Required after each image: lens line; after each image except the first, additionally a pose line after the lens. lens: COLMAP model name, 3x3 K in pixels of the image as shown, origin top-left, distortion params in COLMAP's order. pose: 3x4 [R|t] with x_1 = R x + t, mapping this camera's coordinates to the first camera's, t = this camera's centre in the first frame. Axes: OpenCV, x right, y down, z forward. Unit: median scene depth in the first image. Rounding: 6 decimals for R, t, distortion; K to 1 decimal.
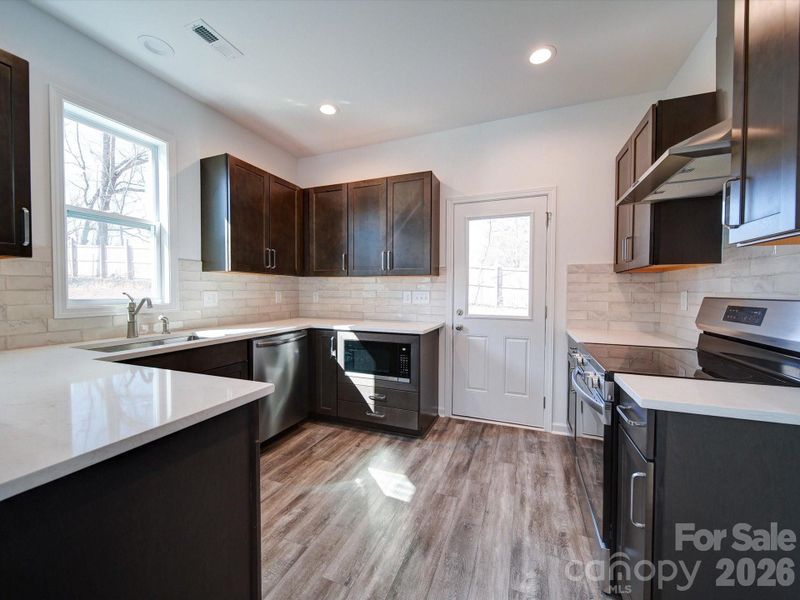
lens RADIAL K [[317.2, 0, 400.0], [0, 317.2, 300.0], [0, 0, 1]] dist [-0.000328, -0.002452]
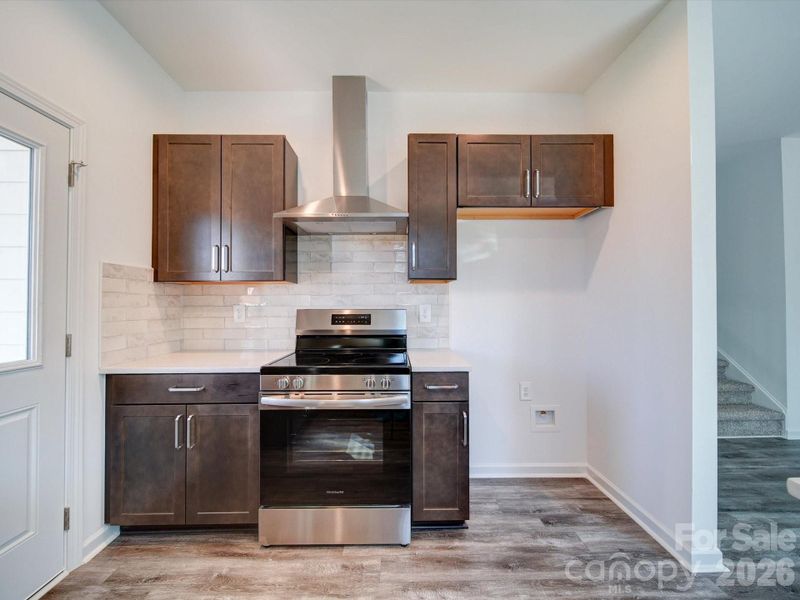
lens RADIAL K [[317.2, 0, 400.0], [0, 317.2, 300.0], [0, 0, 1]] dist [-0.000328, -0.002452]
pose [[-0.379549, 0.010818, 0.925108, -0.265218], [0.029090, 0.999577, 0.000246, -0.024456], [-0.924714, 0.027004, -0.379703, 0.755717]]
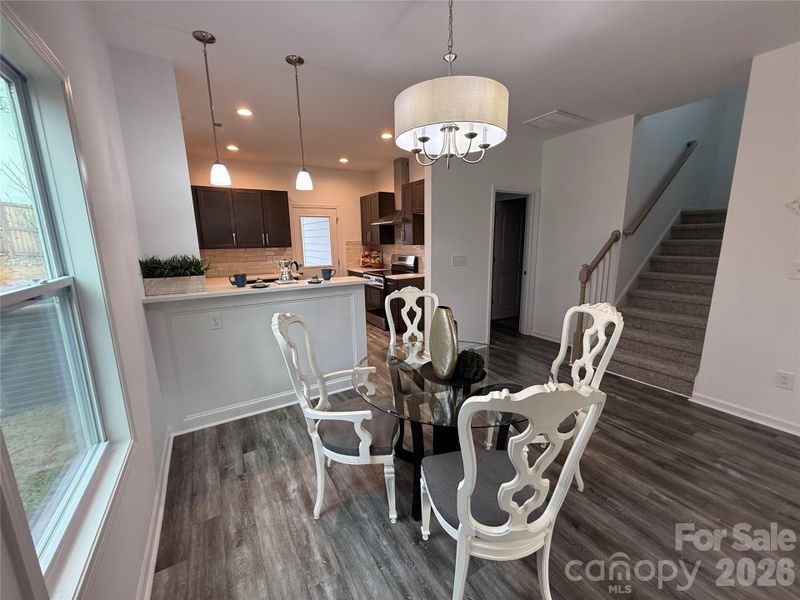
lens RADIAL K [[317.2, 0, 400.0], [0, 317.2, 300.0], [0, 0, 1]] dist [-0.000328, -0.002452]
pose [[0.594535, -0.160900, 0.787807, -1.188995], [0.040061, 0.984485, 0.170836, -0.074047], [-0.803071, -0.070008, 0.591757, -0.748002]]
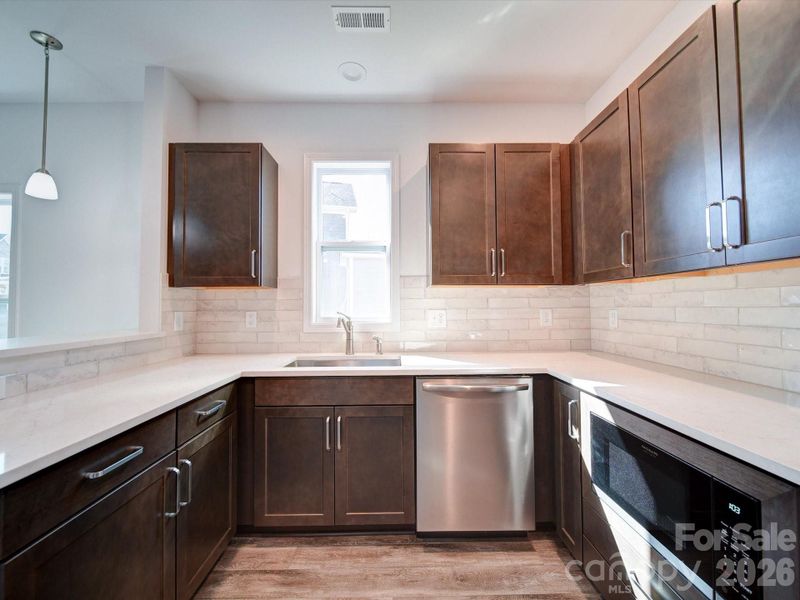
lens RADIAL K [[319.2, 0, 398.4], [0, 319.2, 298.6], [0, 0, 1]] dist [0.000384, -0.000155]
pose [[0.380360, -0.032131, -0.924280, 0.180196], [-0.017635, 0.998963, -0.041985, -0.021554], [0.924671, 0.032269, 0.379398, 0.621088]]
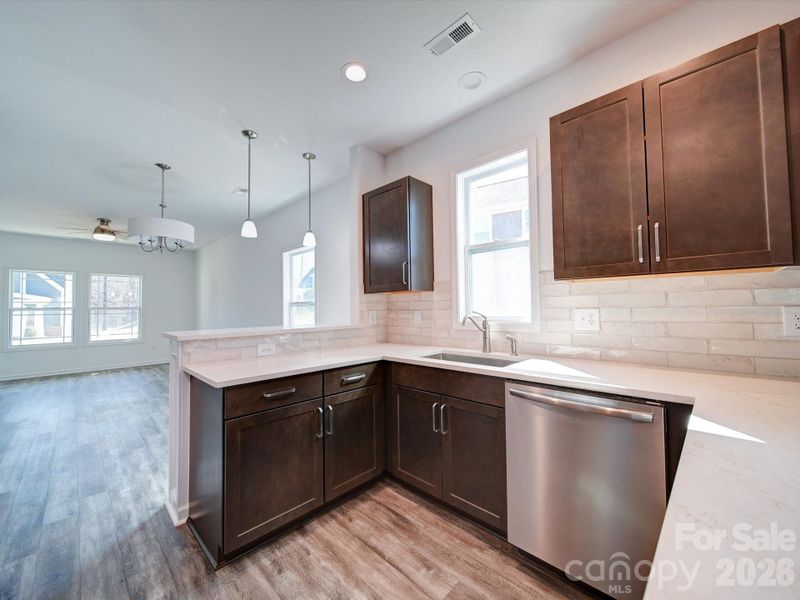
lens RADIAL K [[317.2, 0, 400.0], [0, 317.2, 300.0], [0, 0, 1]] dist [-0.000328, -0.002452]
pose [[-0.385901, -0.024910, -0.922204, 0.238311], [-0.013216, 0.999682, -0.021473, -0.028816], [0.922445, 0.003901, -0.386108, 0.963054]]
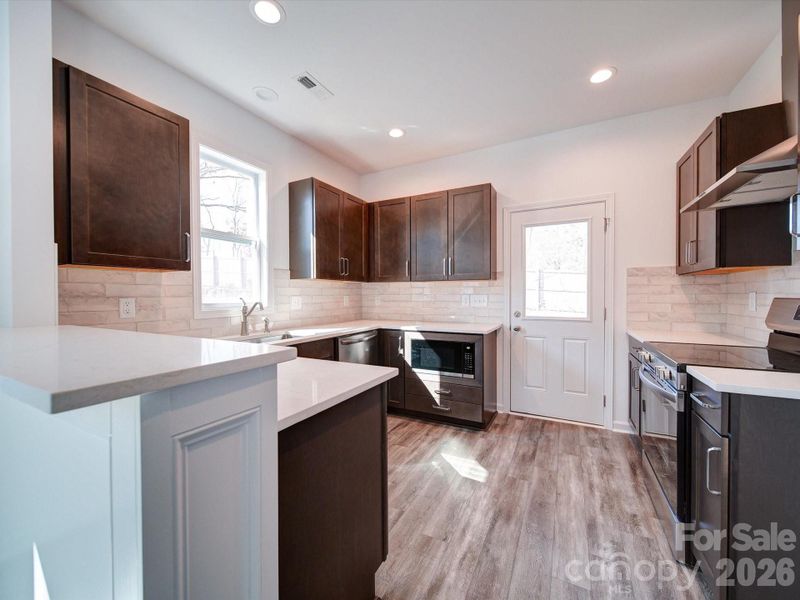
lens RADIAL K [[317.2, 0, 400.0], [0, 317.2, 300.0], [0, 0, 1]] dist [-0.000328, -0.002452]
pose [[0.994318, -0.006843, -0.106231, -0.107986], [0.005613, 0.999914, -0.011875, 0.002267], [0.106303, 0.011211, 0.994271, -0.115683]]
